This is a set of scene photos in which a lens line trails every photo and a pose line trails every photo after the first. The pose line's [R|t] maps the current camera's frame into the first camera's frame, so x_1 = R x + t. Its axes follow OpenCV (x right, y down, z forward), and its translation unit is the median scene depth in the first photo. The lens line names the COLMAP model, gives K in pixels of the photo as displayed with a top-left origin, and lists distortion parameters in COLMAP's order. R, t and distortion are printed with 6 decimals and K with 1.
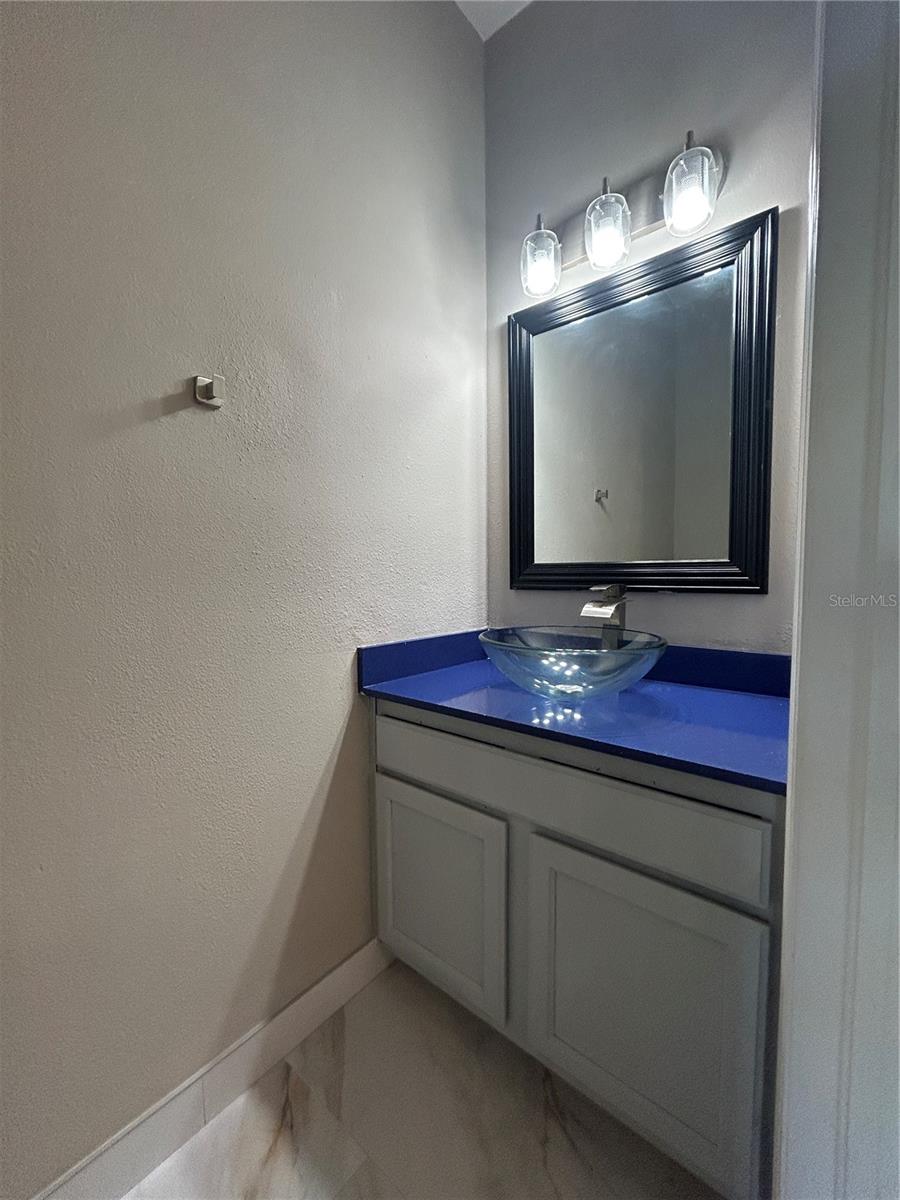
lens RADIAL K [[484.8, 0, 453.3], [0, 484.8, 600.9], [0, 0, 1]] dist [0.000924, -0.000319]
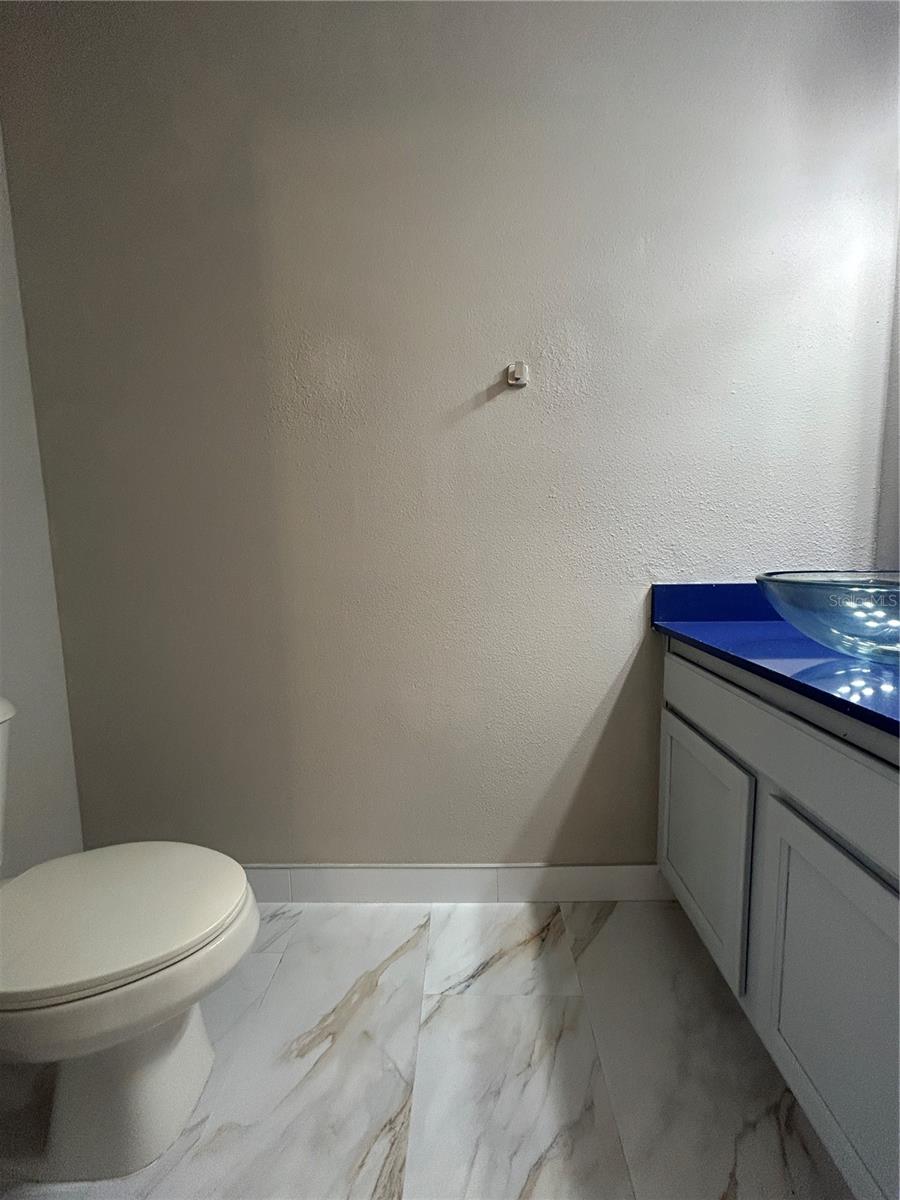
lens RADIAL K [[484.8, 0, 446.3], [0, 484.8, 596.8], [0, 0, 1]] dist [0.000924, -0.000319]
pose [[0.618721, 0.079813, -0.781546, 0.352289], [-0.031305, 0.996541, 0.076986, 0.058887], [0.784987, -0.023167, 0.619079, 0.011291]]
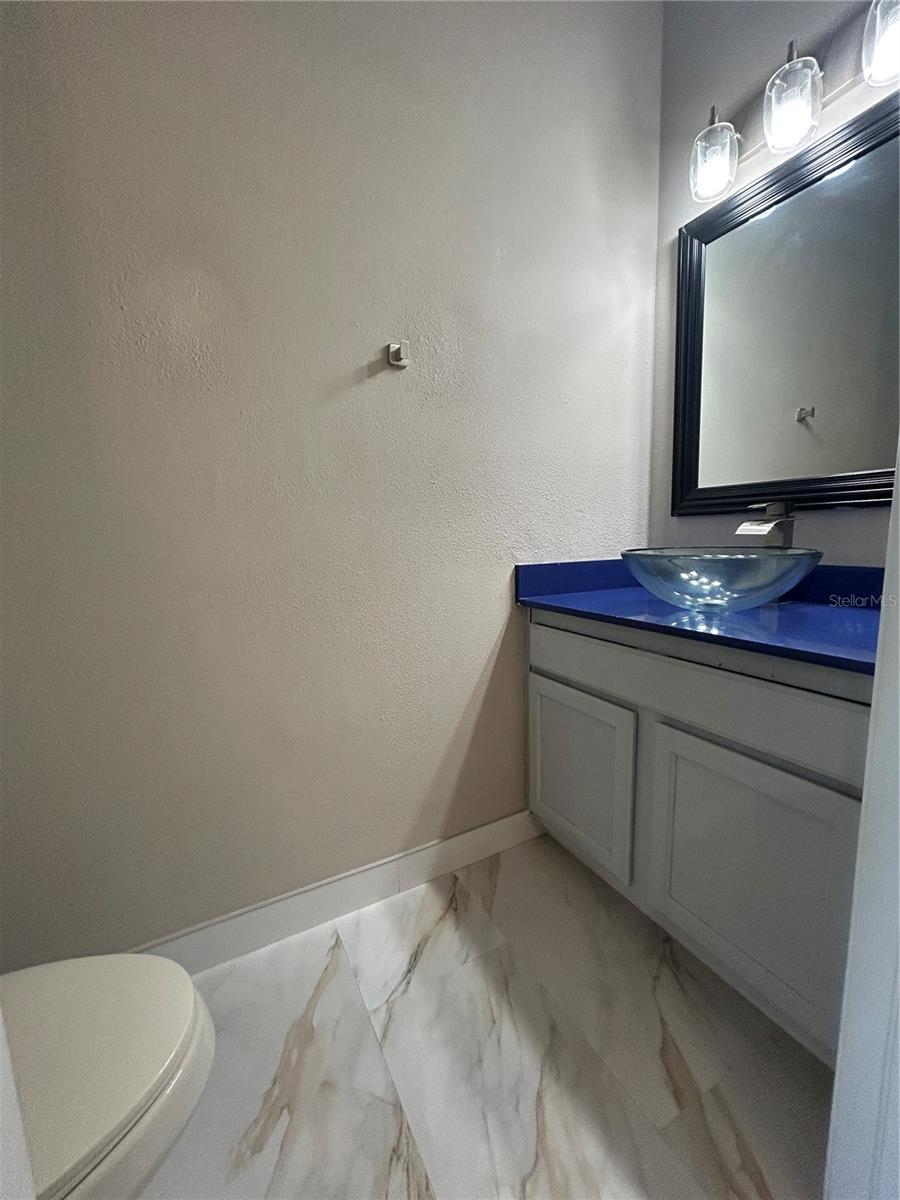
lens RADIAL K [[484.8, 0, 452.3], [0, 484.8, 598.6], [0, 0, 1]] dist [0.000924, -0.000319]
pose [[0.926111, 0.035612, -0.375565, 0.105748], [-0.003691, 0.996342, 0.085376, 0.080184], [0.377232, -0.077682, 0.922855, -0.145464]]
